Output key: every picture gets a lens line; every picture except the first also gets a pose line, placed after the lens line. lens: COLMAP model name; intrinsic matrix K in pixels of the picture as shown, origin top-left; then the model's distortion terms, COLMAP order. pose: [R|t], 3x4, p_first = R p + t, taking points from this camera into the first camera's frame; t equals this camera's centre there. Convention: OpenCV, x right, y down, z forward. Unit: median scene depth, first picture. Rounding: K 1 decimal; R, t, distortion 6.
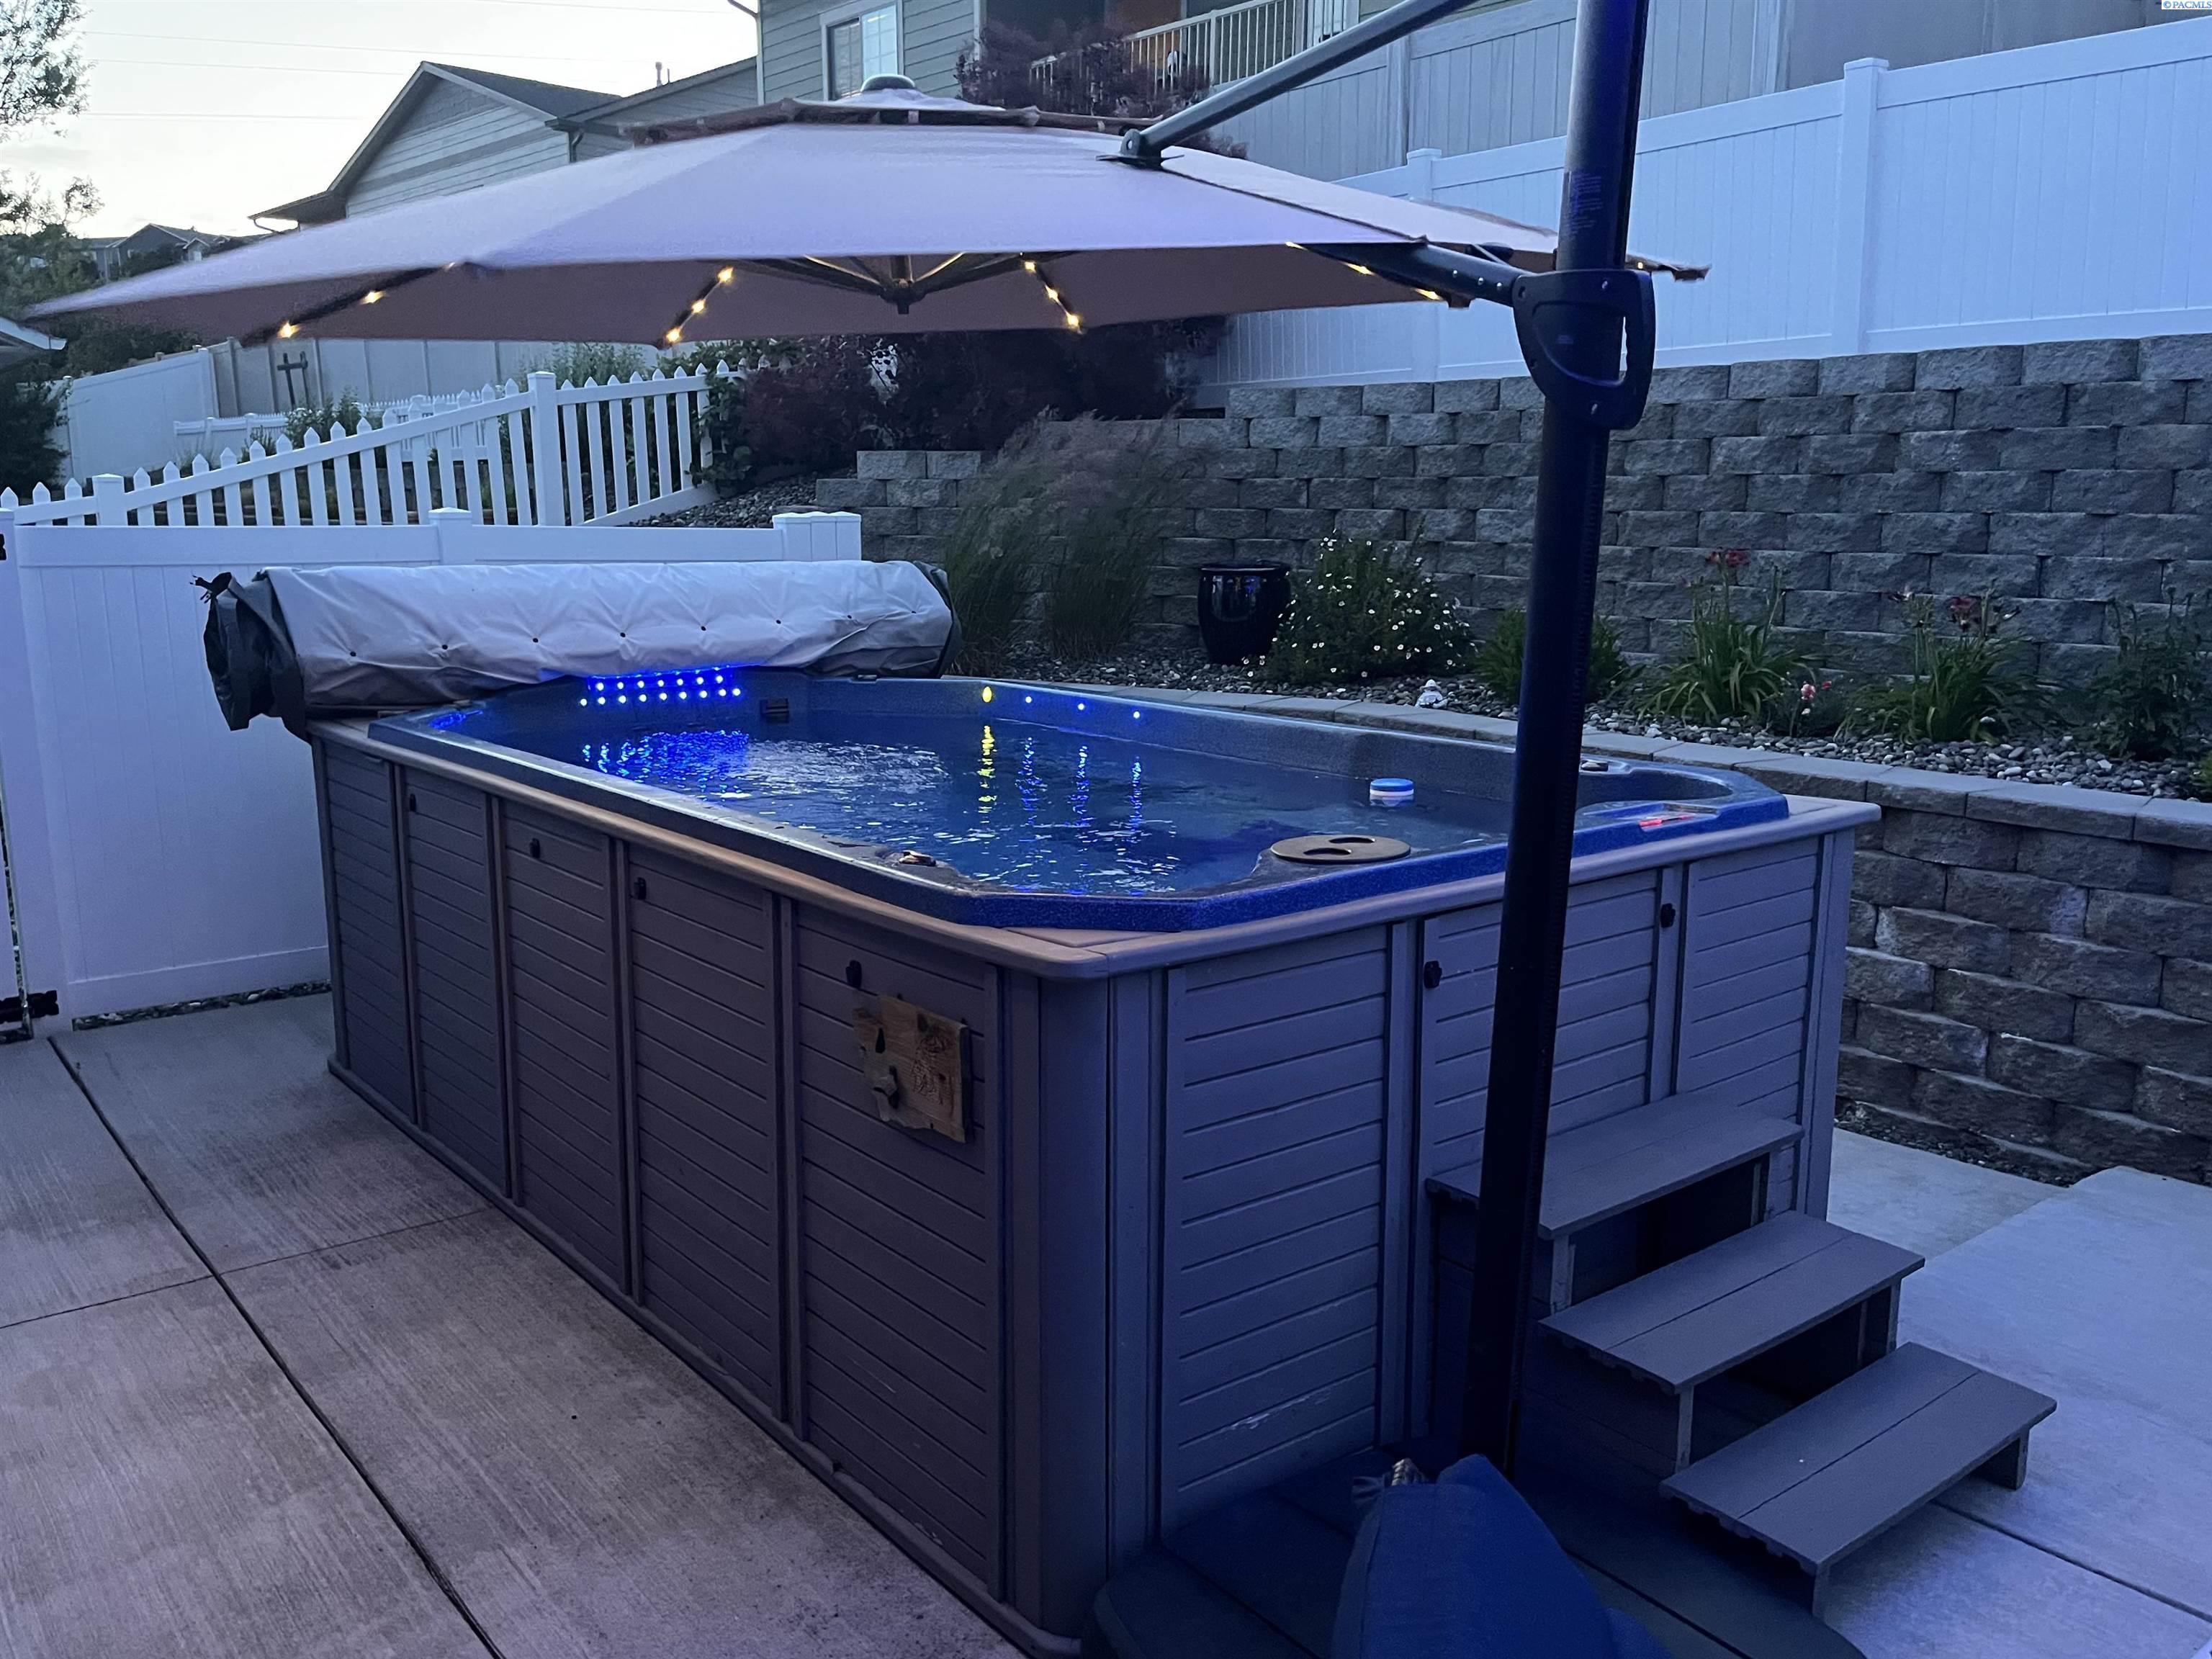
lens RADIAL K [[1814.8, 0, 1106.0], [0, 1814.8, 829.5], [0, 0, 1]] dist [0.050062, -0.063285]
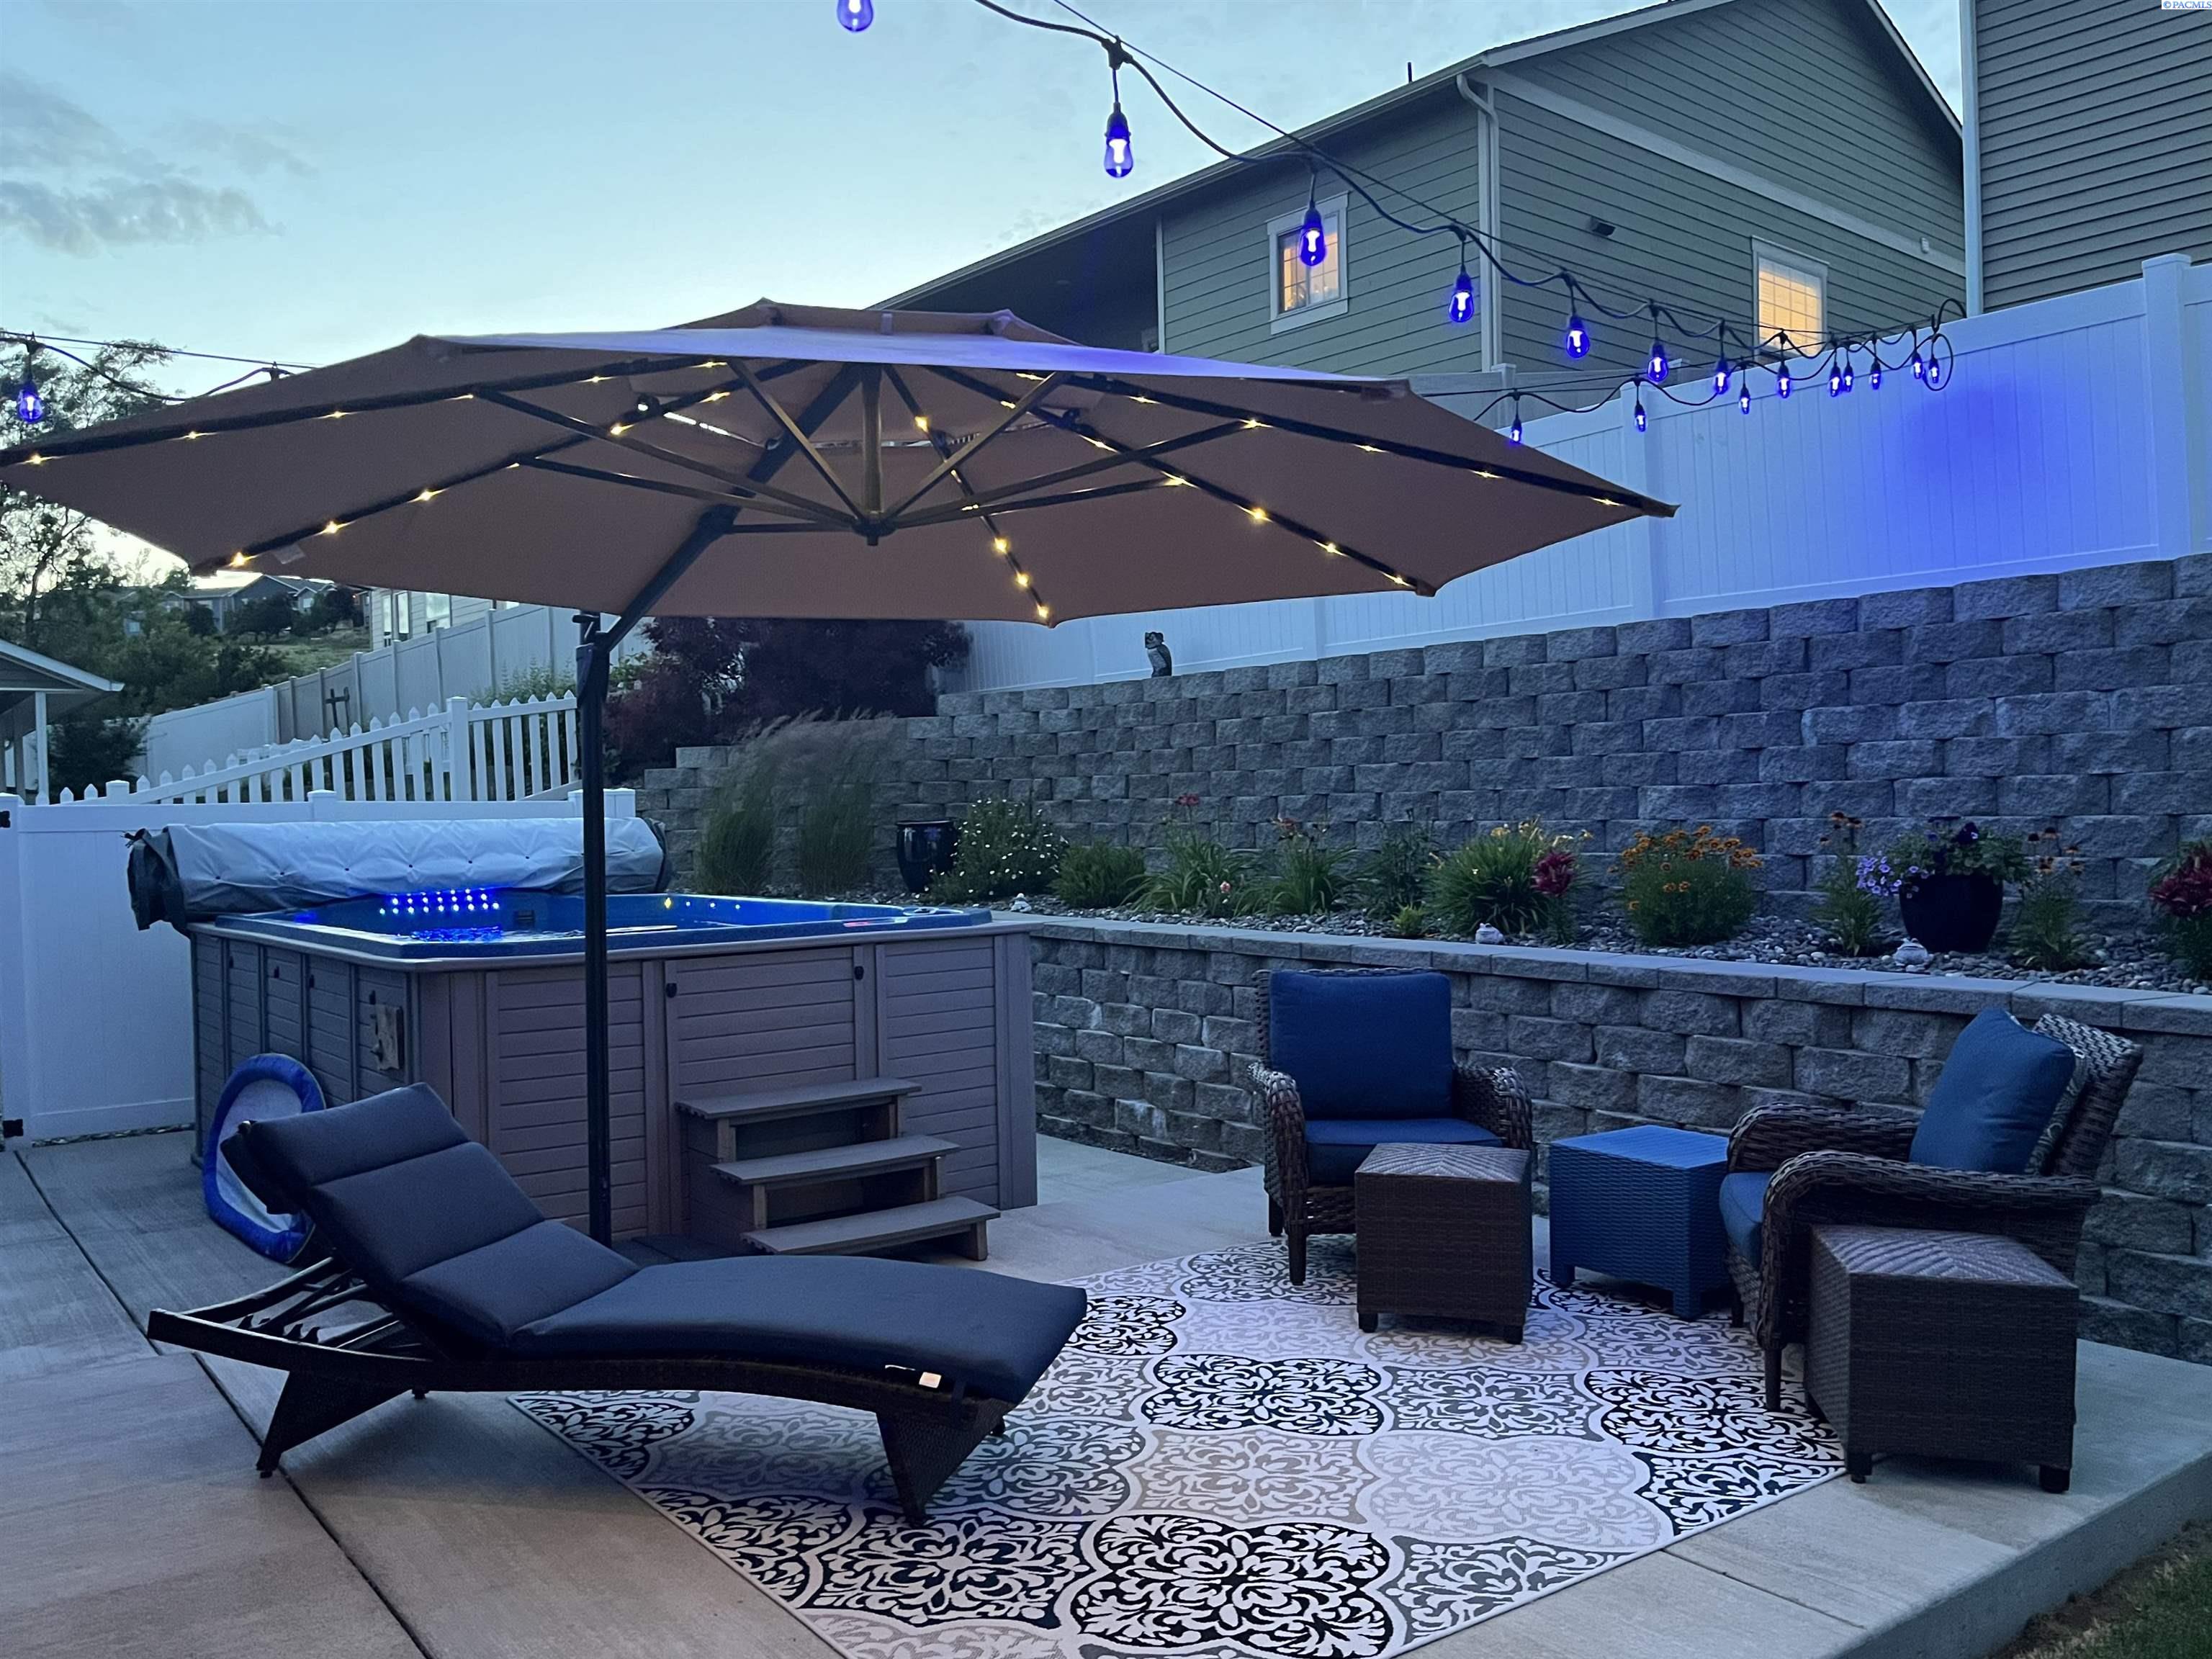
lens RADIAL K [[1756.1, 0, 1083.8], [0, 1756.1, 830.0], [0, 0, 1]] dist [0.055682, -0.087973]
pose [[0.999258, -0.024429, -0.029770, 0.316198], [0.019258, 0.986431, -0.163040, 0.106045], [0.033349, 0.162346, 0.986170, -0.395963]]
